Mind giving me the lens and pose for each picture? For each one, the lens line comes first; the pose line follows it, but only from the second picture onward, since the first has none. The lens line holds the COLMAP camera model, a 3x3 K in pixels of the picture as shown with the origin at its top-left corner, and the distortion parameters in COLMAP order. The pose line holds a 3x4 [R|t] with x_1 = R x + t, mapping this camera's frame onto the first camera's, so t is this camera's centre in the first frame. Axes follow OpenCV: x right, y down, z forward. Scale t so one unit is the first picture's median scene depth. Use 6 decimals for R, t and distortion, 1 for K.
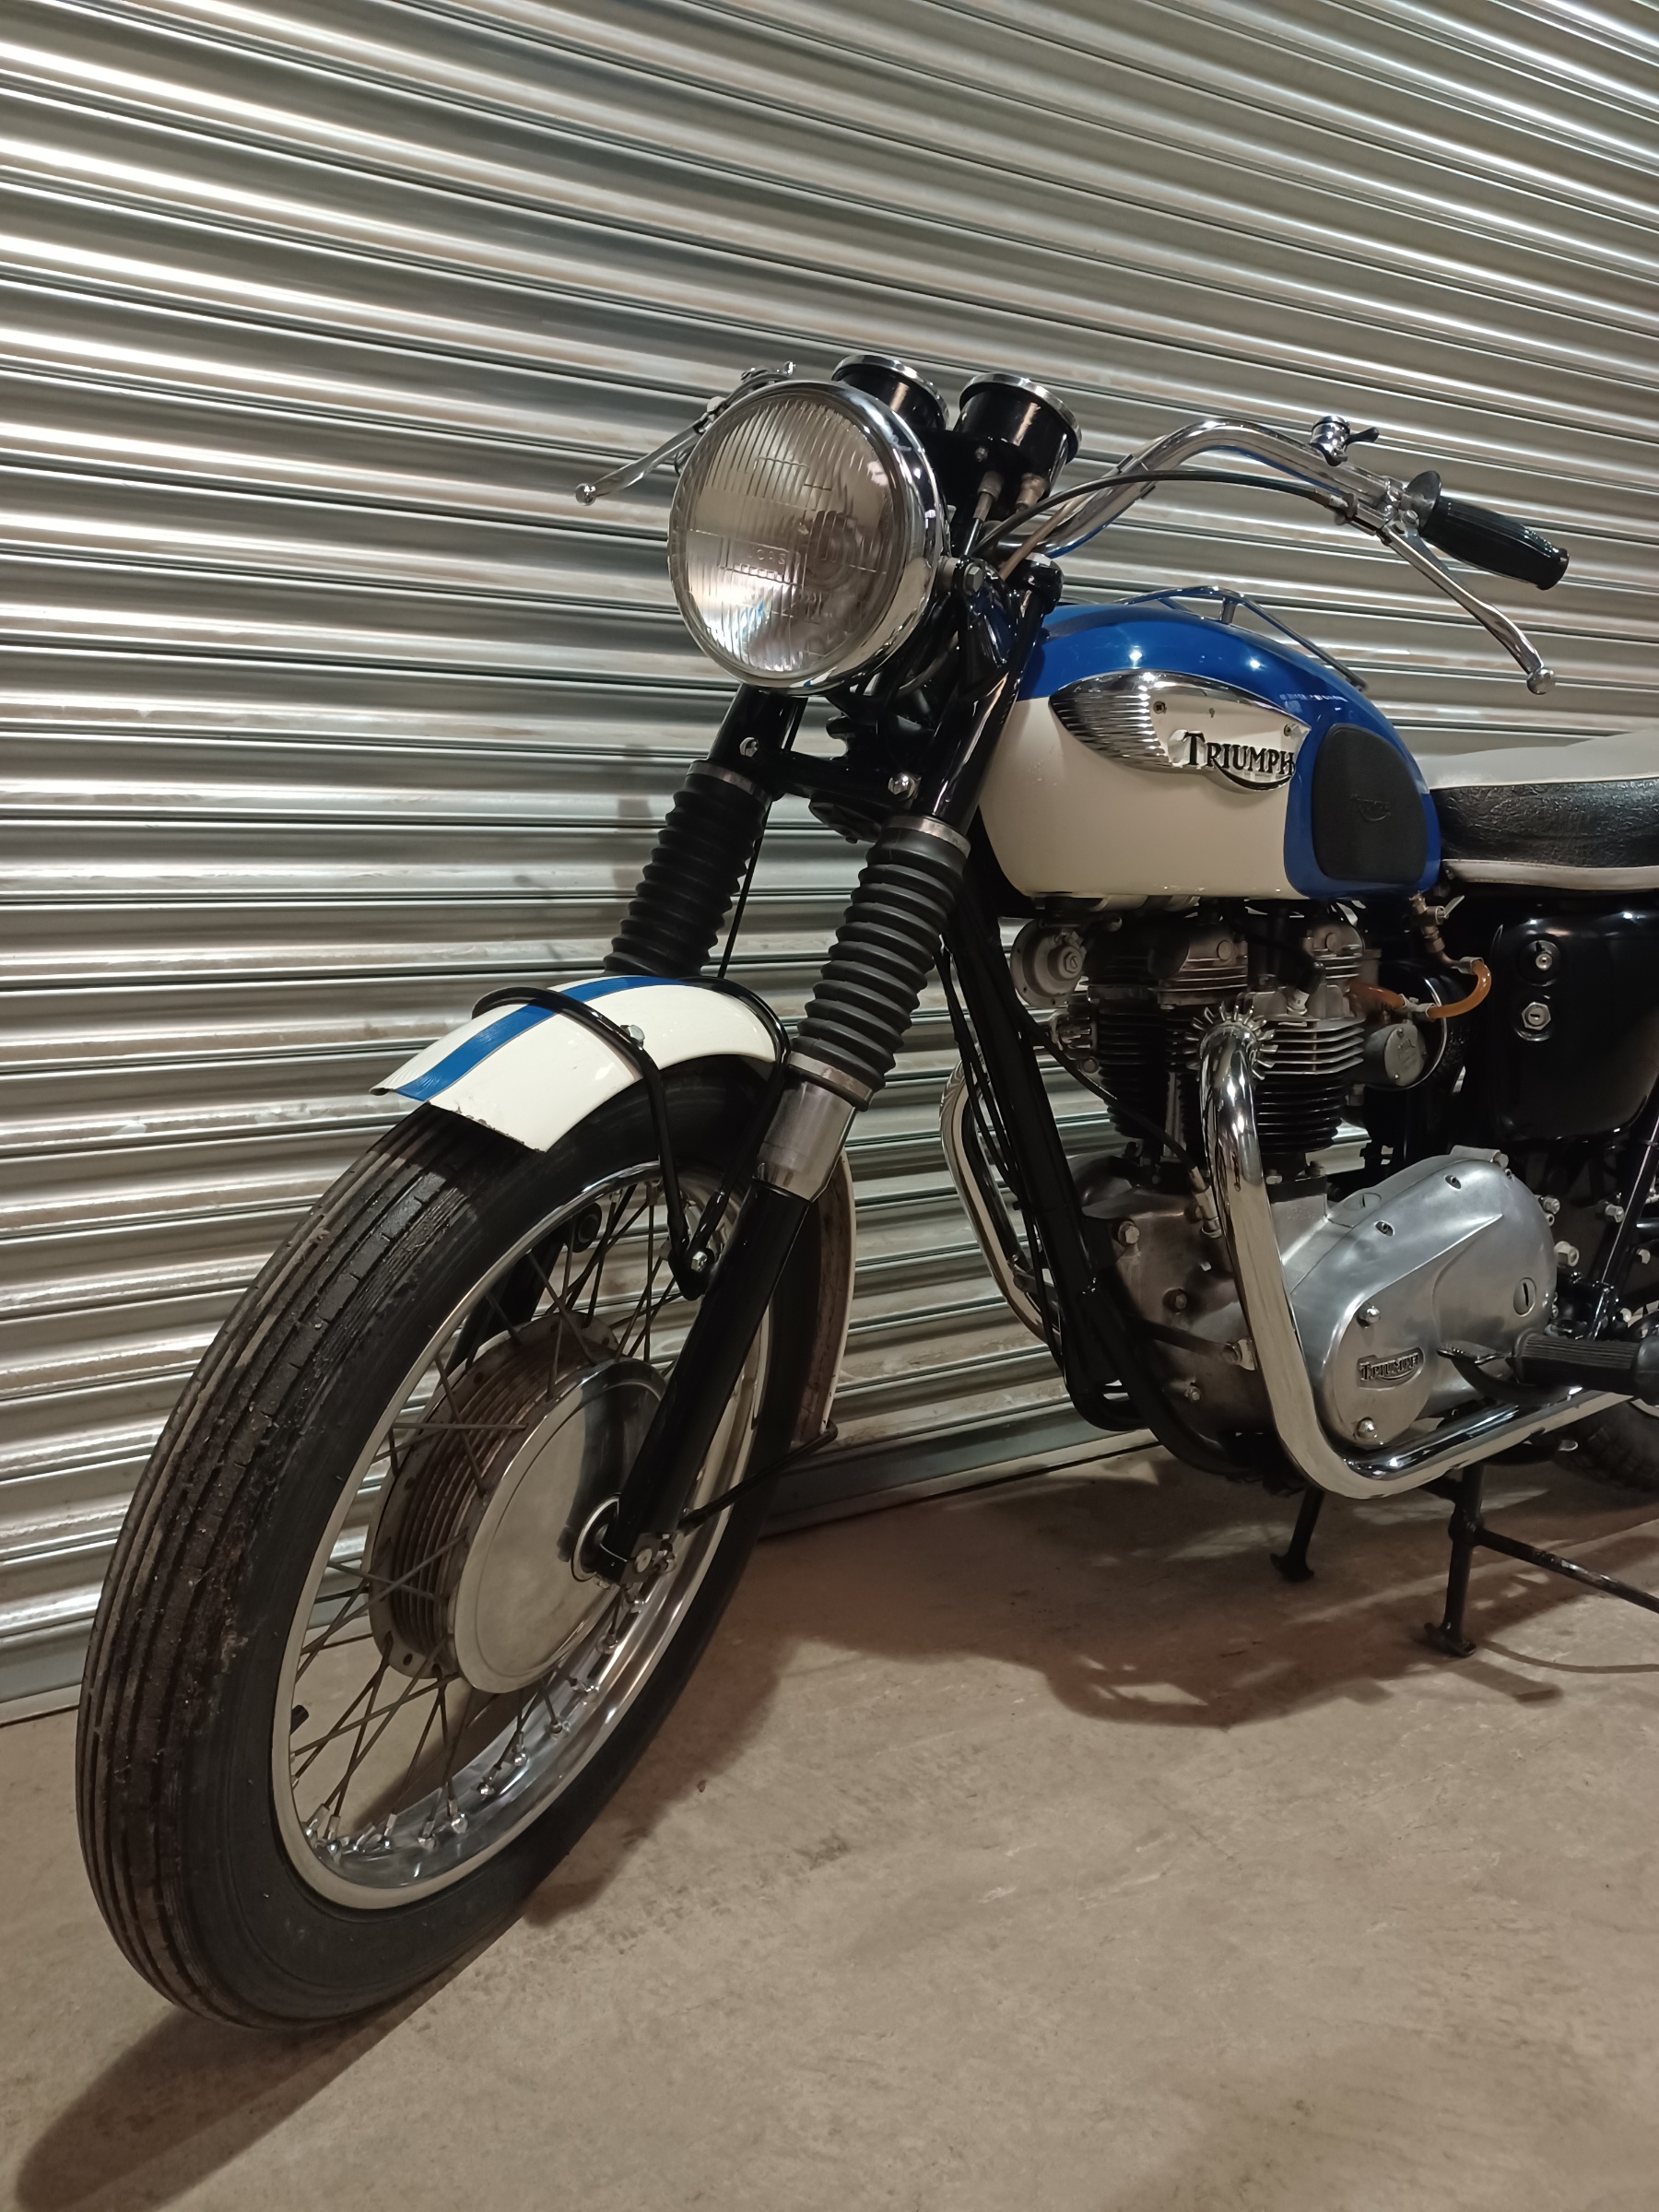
lens RADIAL K [[1615.5, 0, 824.8], [0, 1615.5, 1164.0], [0, 0, 1]] dist [0.029214, 0.015177]
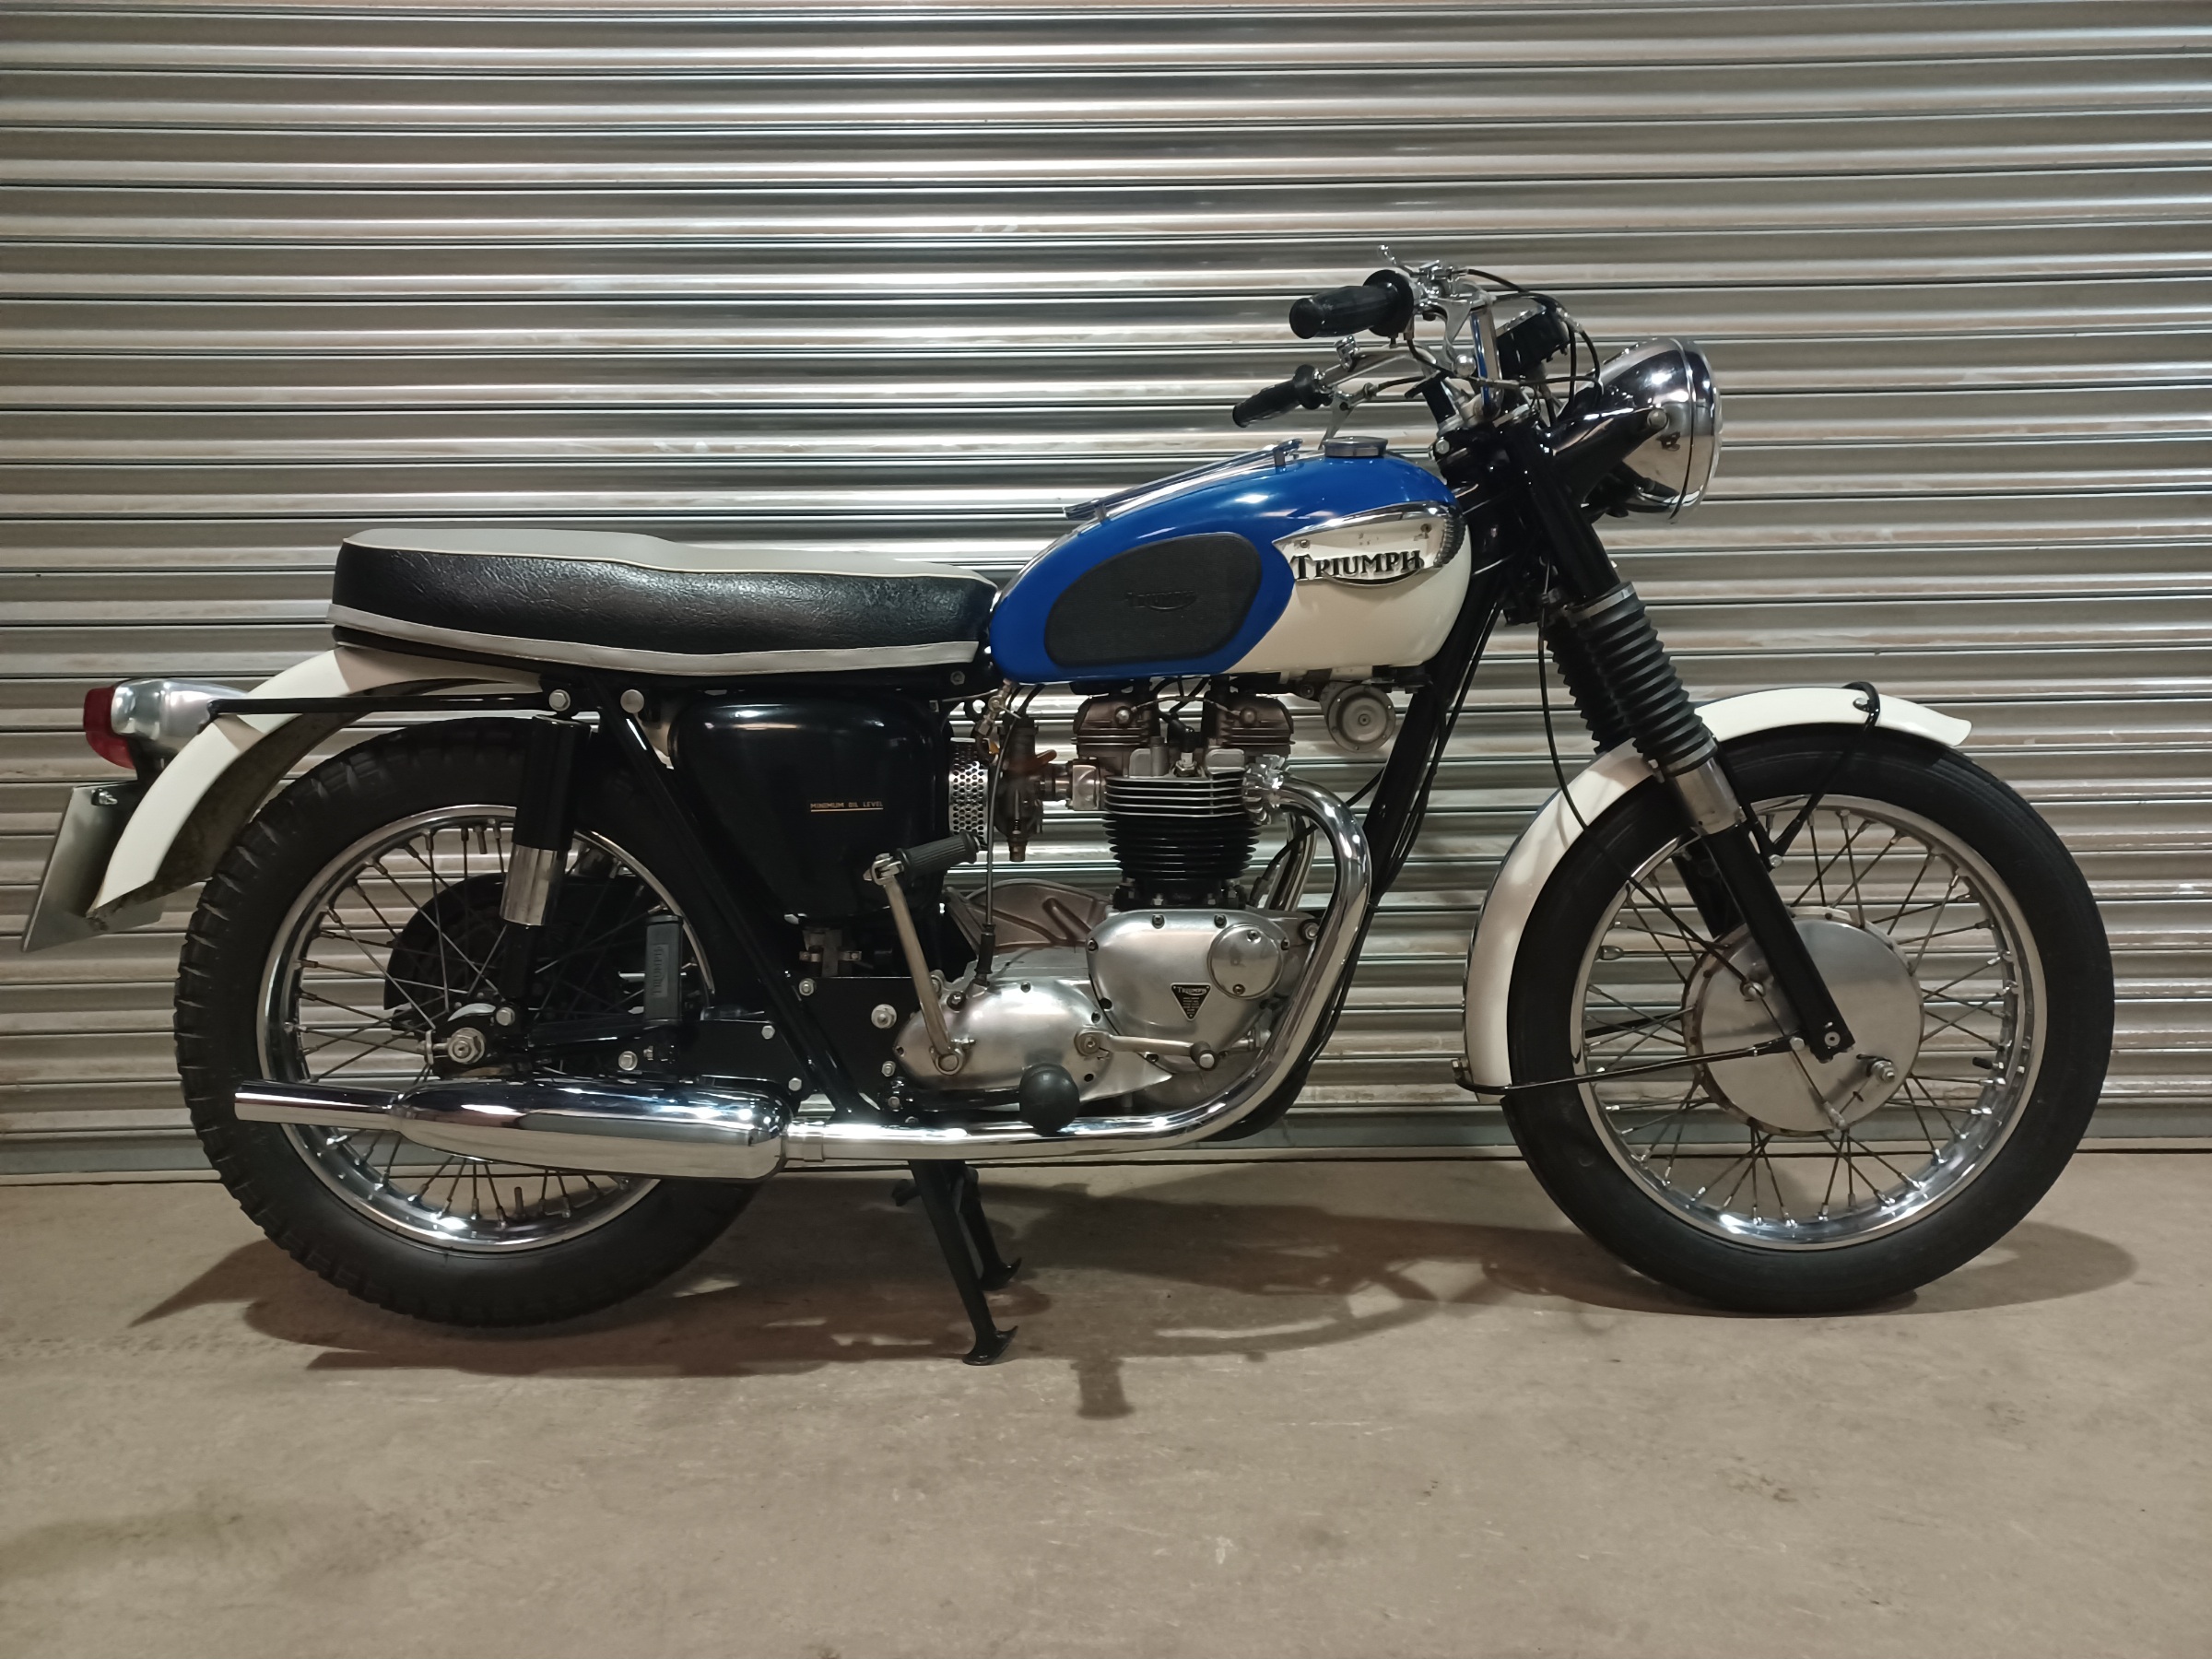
lens RADIAL K [[1615.5, 0, 1104.5], [0, 1615.5, 824.8], [0, 0, 1]] dist [0.029214, 0.015177]
pose [[0.867515, 0.064849, -0.493166, 1.373624], [-0.091816, 0.995305, -0.030633, -0.051011], [0.488864, 0.071855, 0.869395, 0.059376]]
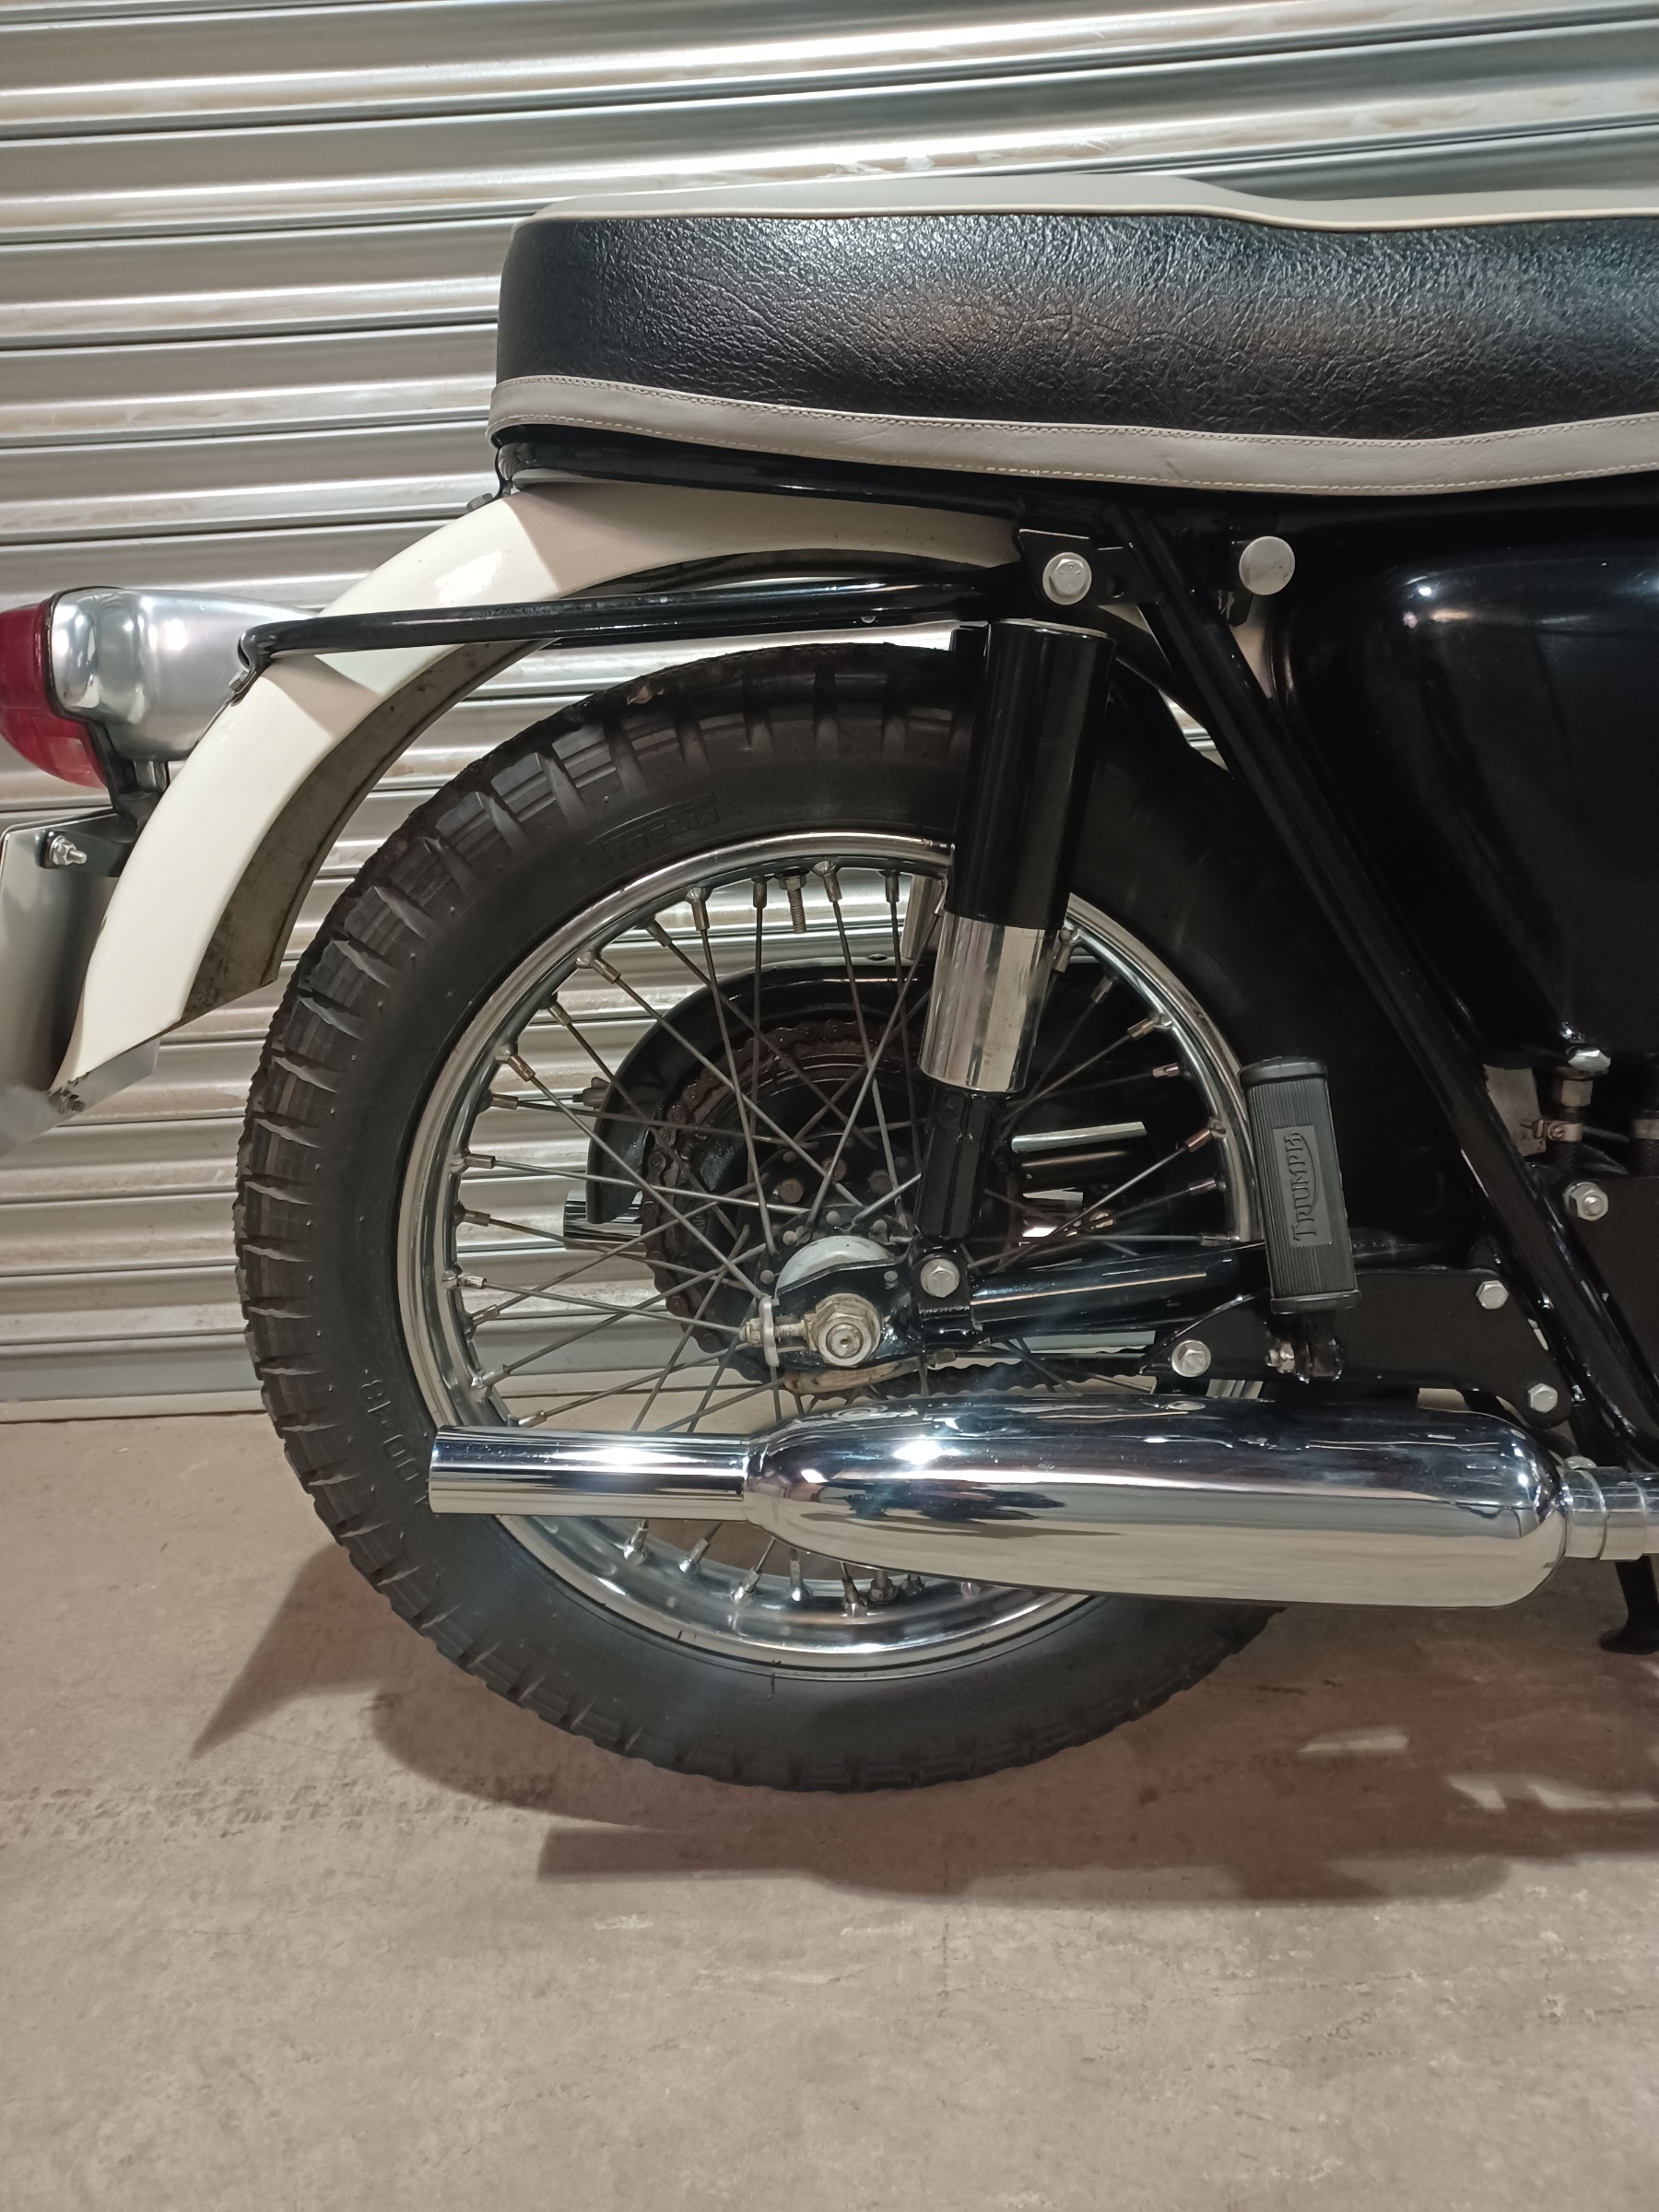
lens RADIAL K [[1615.5, 0, 824.2], [0, 1615.5, 1119.0], [0, 0, 1]] dist [0.029214, 0.015177]
pose [[0.853853, 0.117245, -0.507137, 0.541541], [-0.045928, 0.987471, 0.150967, -0.045102], [0.518483, -0.105612, 0.848541, 0.449059]]
